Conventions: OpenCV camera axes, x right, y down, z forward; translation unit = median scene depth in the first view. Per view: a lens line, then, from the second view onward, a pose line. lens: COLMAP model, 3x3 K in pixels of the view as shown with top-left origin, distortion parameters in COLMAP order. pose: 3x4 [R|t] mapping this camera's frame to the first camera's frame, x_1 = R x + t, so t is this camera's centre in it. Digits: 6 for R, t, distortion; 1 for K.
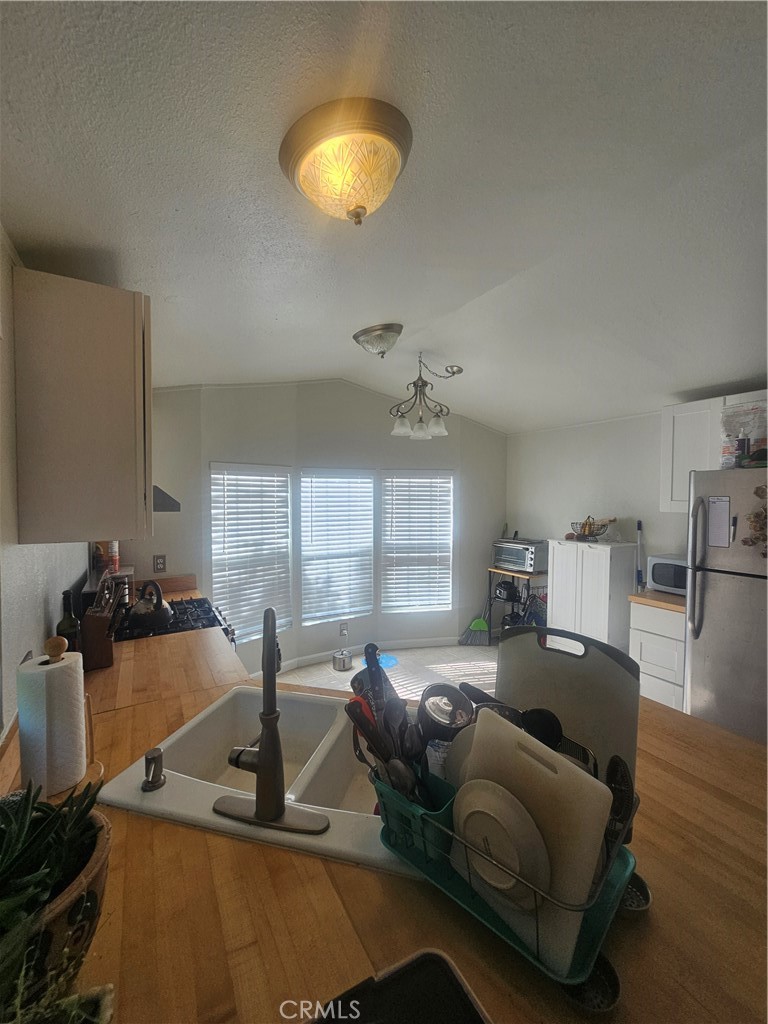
lens RADIAL K [[429.0, 0, 384.0], [0, 429.0, 512.0], [0, 0, 1]] dist [-0.000178, 0.000042]
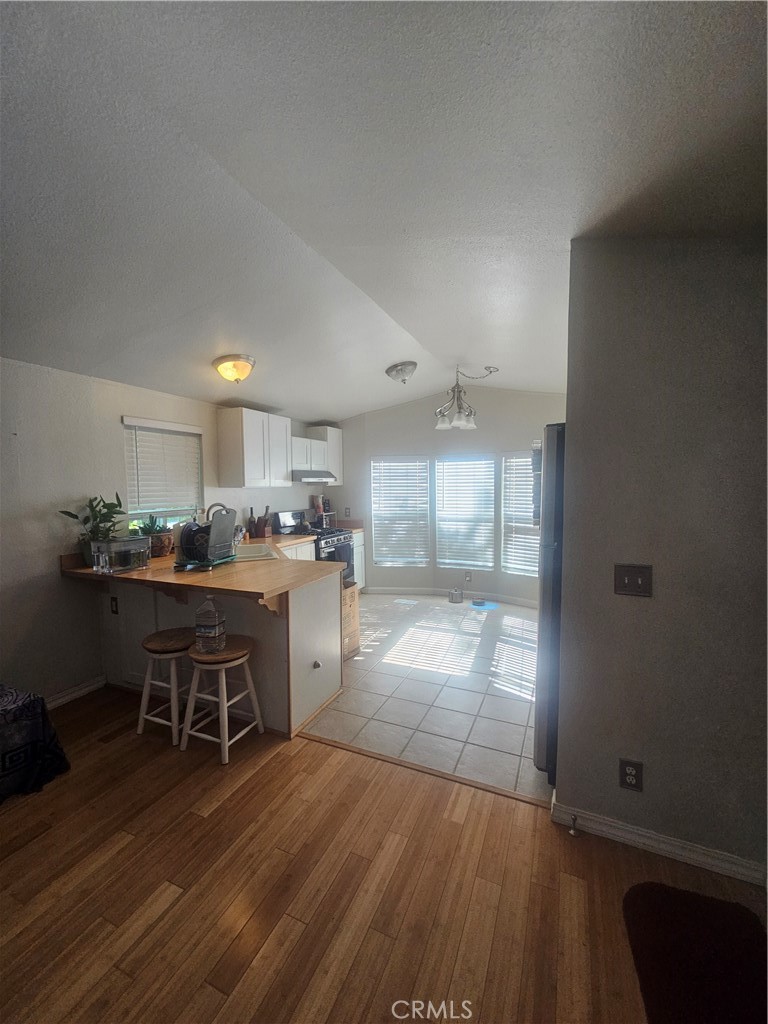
lens RADIAL K [[418.1, 0, 384.0], [0, 418.1, 512.0], [0, 0, 1]] dist [-0.000623, 0.000206]
pose [[0.582739, 0.052243, -0.810978, 0.877073], [-0.022928, 0.998591, 0.047854, 0.023051], [0.812336, -0.009292, 0.583116, 0.049919]]
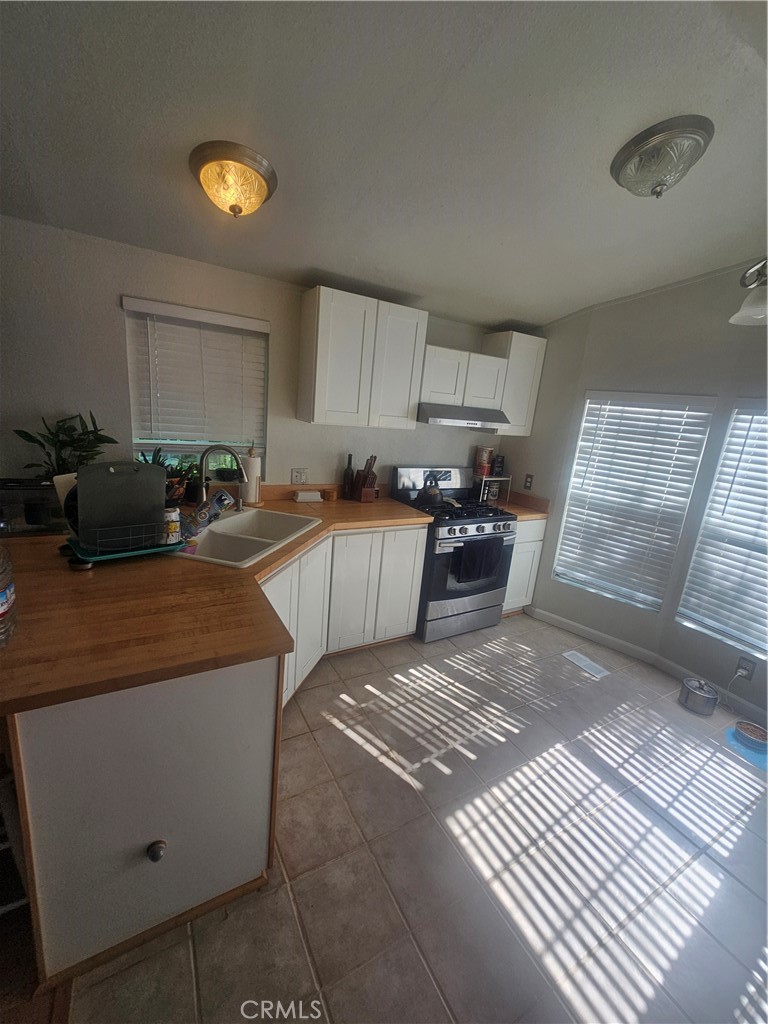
lens RADIAL K [[418.1, 0, 384.0], [0, 418.1, 512.0], [0, 0, 1]] dist [-0.000623, 0.000206]
pose [[-0.011309, 0.251534, -0.967782, 0.487952], [-0.131609, 0.959050, 0.250802, -0.026811], [0.991237, 0.130205, 0.022258, 0.496657]]
